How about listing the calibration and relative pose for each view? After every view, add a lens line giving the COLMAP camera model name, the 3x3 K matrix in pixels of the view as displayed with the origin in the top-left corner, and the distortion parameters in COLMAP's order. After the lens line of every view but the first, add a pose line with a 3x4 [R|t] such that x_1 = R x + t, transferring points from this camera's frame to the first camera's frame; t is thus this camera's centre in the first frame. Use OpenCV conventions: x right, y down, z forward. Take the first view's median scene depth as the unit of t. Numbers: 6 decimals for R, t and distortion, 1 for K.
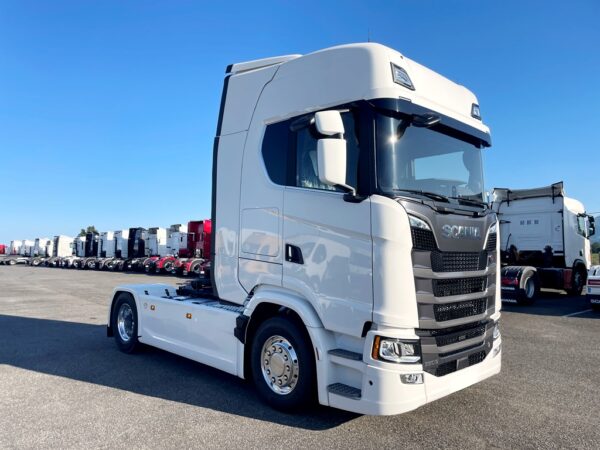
lens RADIAL K [[455.7, 0, 297.2], [0, 455.7, 225.3], [0, 0, 1]] dist [0.063090, -0.040593]
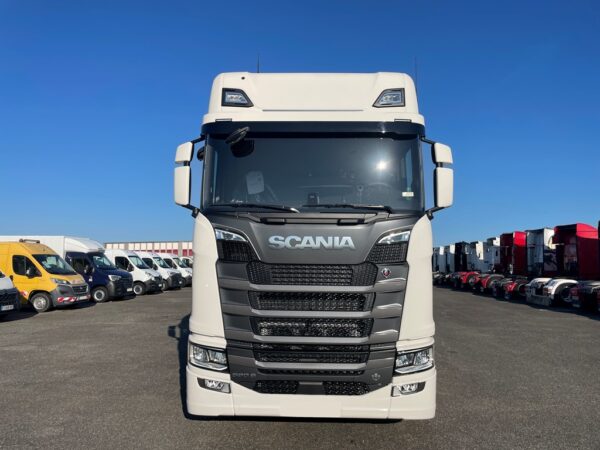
lens RADIAL K [[455.7, 0, 300.1], [0, 455.7, 222.5], [0, 0, 1]] dist [0.063090, -0.040593]
pose [[0.740683, -0.056339, -0.669488, 0.664048], [0.031045, 0.998283, -0.049662, 0.013470], [0.671137, 0.016000, 0.741161, 0.209379]]
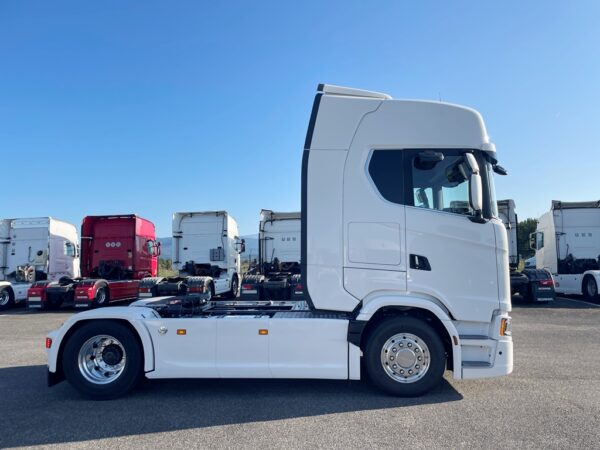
lens RADIAL K [[455.7, 0, 299.1], [0, 455.7, 225.6], [0, 0, 1]] dist [0.063090, -0.040593]
pose [[0.714347, 0.043998, 0.698407, -0.923426], [-0.021450, 0.998929, -0.040991, 0.018370], [-0.699463, 0.014301, 0.714526, 0.300794]]
